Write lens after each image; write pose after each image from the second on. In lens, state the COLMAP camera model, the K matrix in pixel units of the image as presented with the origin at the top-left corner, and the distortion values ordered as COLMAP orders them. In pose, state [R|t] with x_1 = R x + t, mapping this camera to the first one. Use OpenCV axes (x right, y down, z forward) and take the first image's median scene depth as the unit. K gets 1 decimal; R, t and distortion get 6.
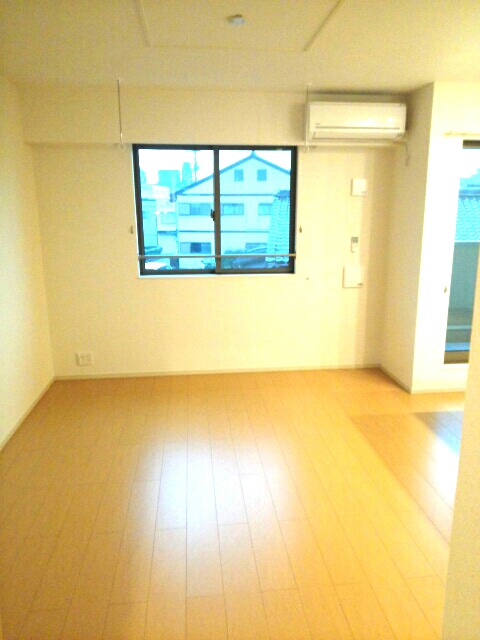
lens RADIAL K [[499.7, 0, 239.3], [0, 499.7, 318.6], [0, 0, 1]] dist [-0.000250, -0.009177]
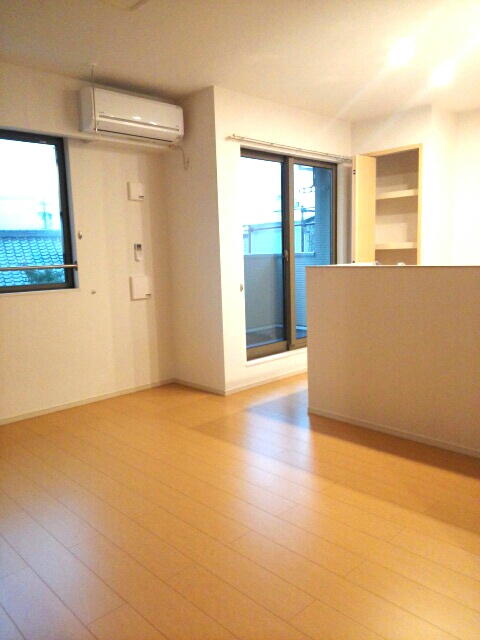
lens RADIAL K [[499.7, 0, 240.7], [0, 499.7, 321.9], [0, 0, 1]] dist [-0.000250, -0.009177]
pose [[0.786861, -0.105704, 0.608010, -0.198765], [0.160264, 0.986421, -0.035916, 0.042721], [-0.595957, 0.125702, 0.793117, 0.170396]]
